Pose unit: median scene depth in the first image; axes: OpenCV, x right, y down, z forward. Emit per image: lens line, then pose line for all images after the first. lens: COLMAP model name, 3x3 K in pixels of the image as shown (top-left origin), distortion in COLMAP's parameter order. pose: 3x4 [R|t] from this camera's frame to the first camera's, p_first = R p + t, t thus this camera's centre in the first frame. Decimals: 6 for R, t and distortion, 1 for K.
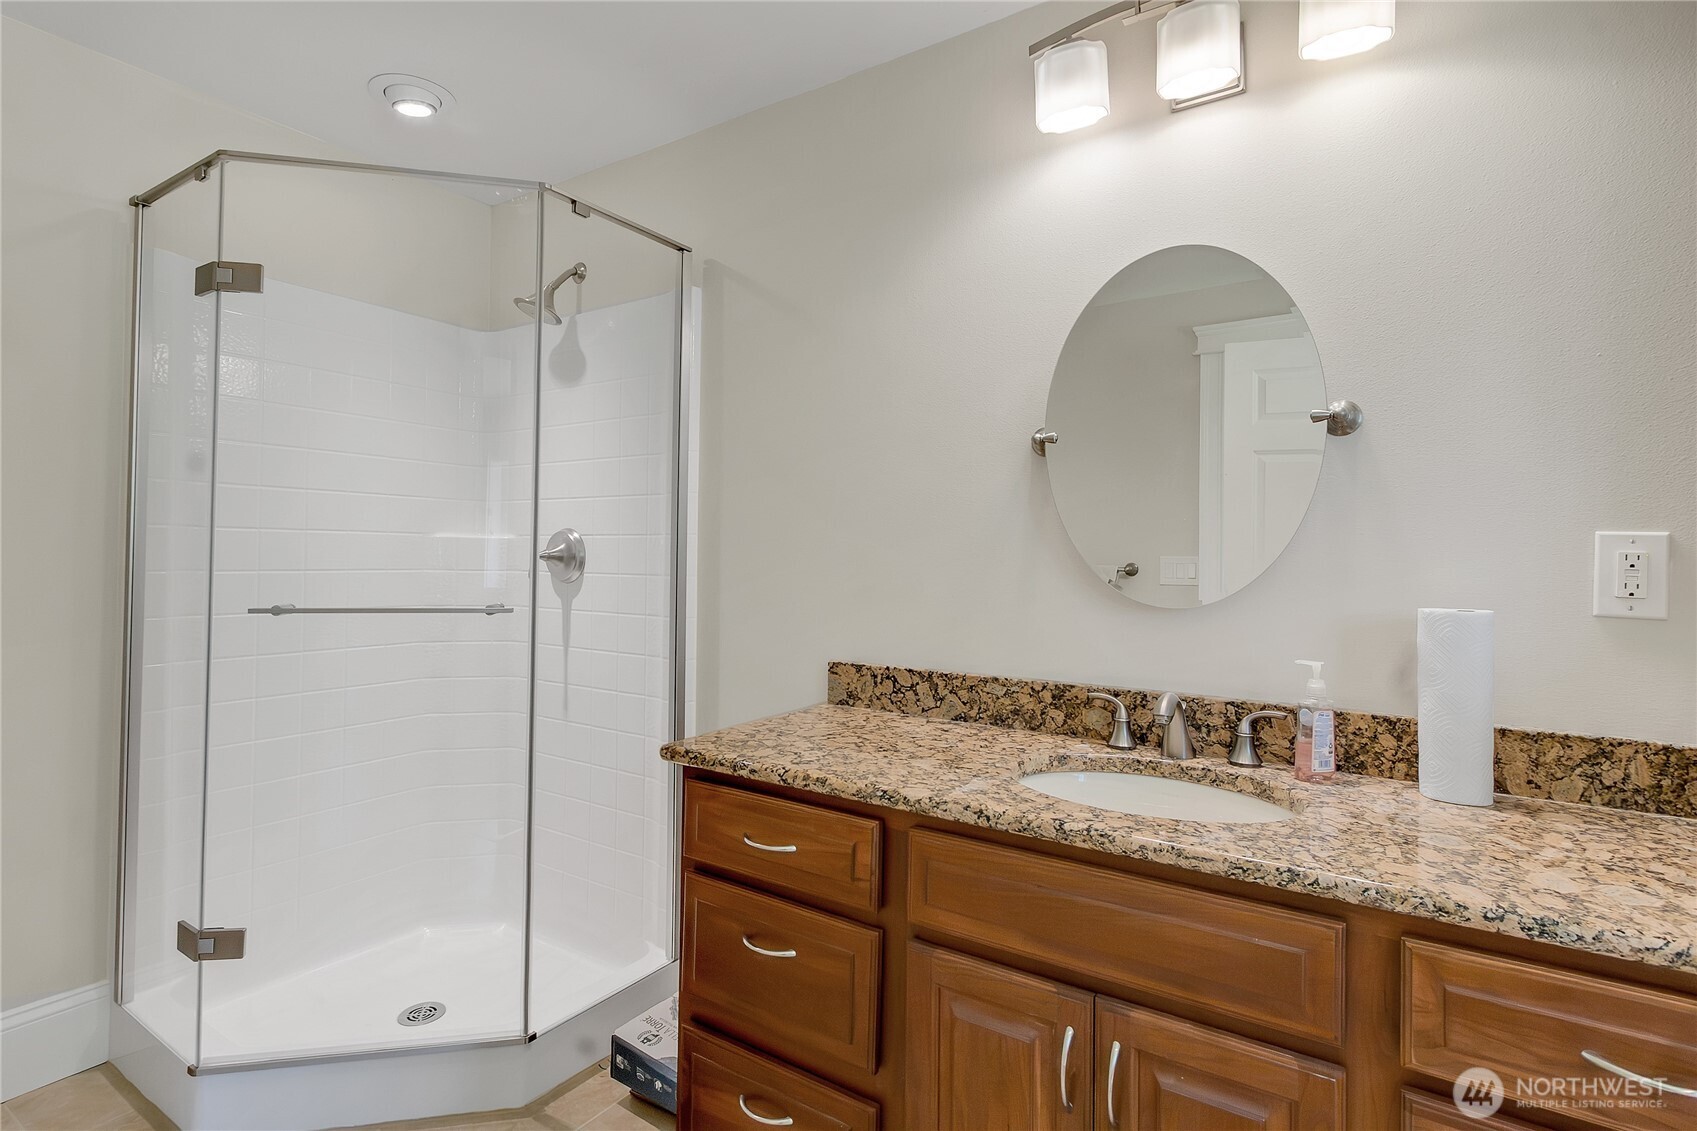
lens RADIAL K [[834.4, 0, 843.6], [0, 834.4, 554.0], [0, 0, 1]] dist [0.001621, 0.000202]
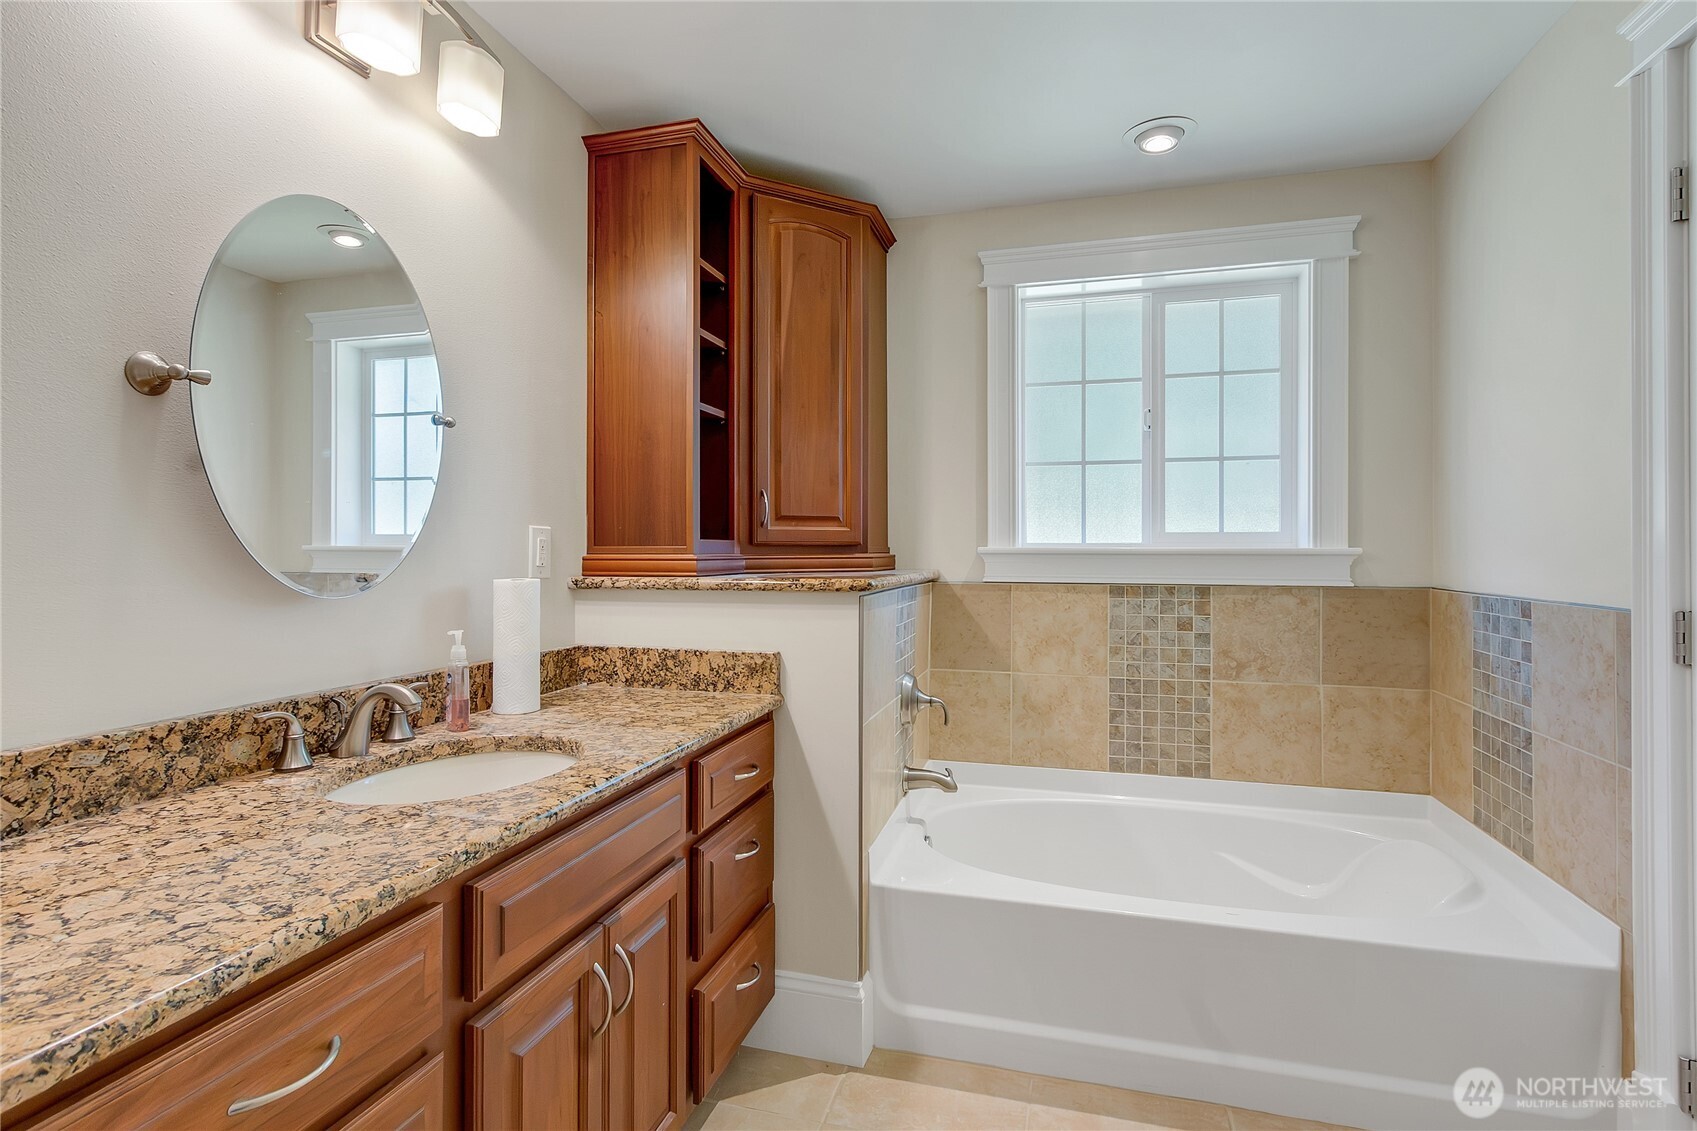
lens RADIAL K [[834.4, 0, 845.3], [0, 834.4, 551.4], [0, 0, 1]] dist [0.001621, 0.000202]
pose [[-0.311125, -0.017591, 0.950206, -0.604523], [-0.012637, 0.999817, 0.014372, -0.006369], [-0.950285, -0.007536, -0.311290, 0.698255]]
